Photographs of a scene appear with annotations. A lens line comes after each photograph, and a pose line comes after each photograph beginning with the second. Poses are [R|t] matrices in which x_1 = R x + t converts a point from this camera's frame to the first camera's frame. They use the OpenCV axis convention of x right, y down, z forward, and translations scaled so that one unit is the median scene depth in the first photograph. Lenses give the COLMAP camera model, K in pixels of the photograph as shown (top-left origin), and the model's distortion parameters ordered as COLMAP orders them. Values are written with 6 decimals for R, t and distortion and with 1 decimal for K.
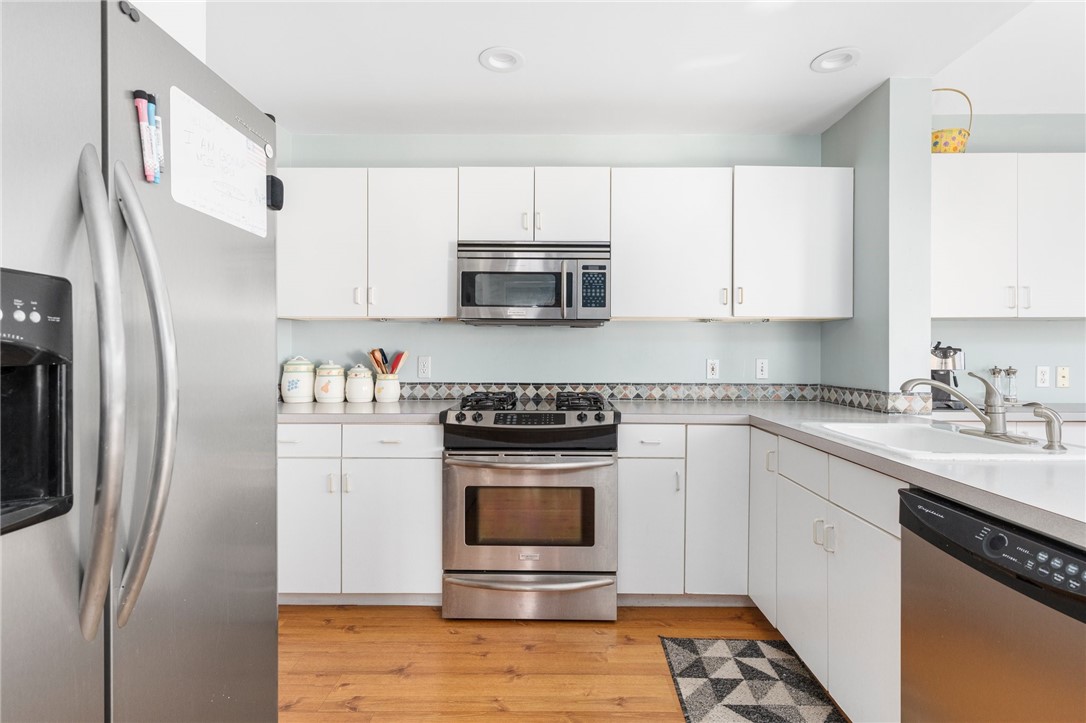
lens RADIAL K [[525.7, 0, 554.4], [0, 525.7, 352.2], [0, 0, 1]] dist [0.000148, 0.000486]
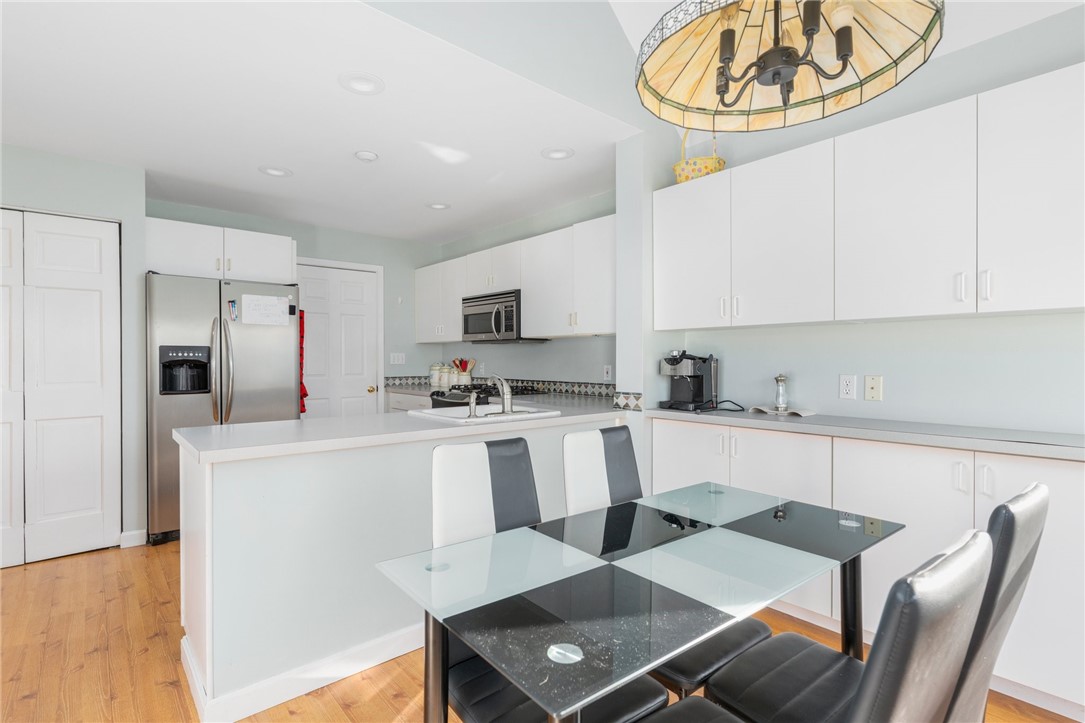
lens RADIAL K [[515.9, 0, 541.2], [0, 515.9, 362.7], [0, 0, 1]] dist [-0.004592, -0.000318]
pose [[0.659693, 0.003159, -0.751529, 1.374289], [0.003557, 0.999967, 0.007325, -0.003078], [0.751527, -0.007506, 0.659660, 0.043267]]
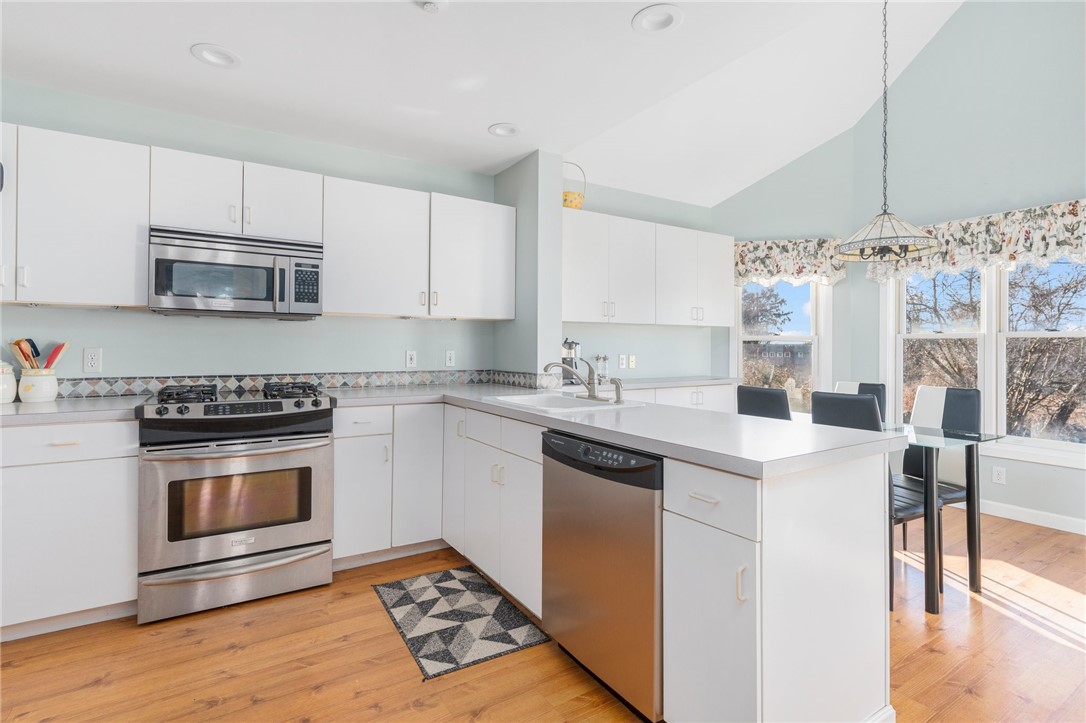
lens RADIAL K [[521.1, 0, 535.7], [0, 521.1, 344.2], [0, 0, 1]] dist [0.002132, 0.000015]
pose [[0.846340, 0.004436, 0.532625, -0.100910], [-0.003741, 0.999990, -0.002384, 0.000864], [-0.532630, 0.000025, 0.846348, -0.162729]]
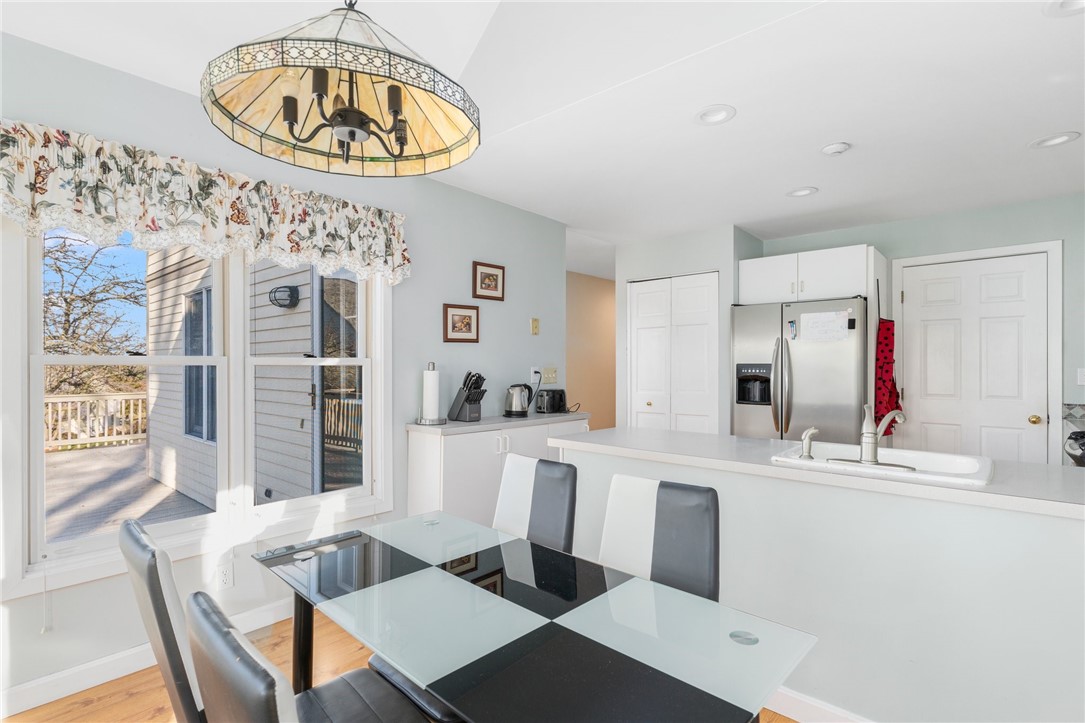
lens RADIAL K [[535.5, 0, 542.5], [0, 535.5, 361.5], [0, 0, 1]] dist [0.002388, 0.000210]
pose [[-0.644620, -0.009786, -0.764441, 1.431657], [-0.002948, 0.999942, -0.010316, -0.028368], [0.764498, -0.004396, -0.644611, 0.811507]]
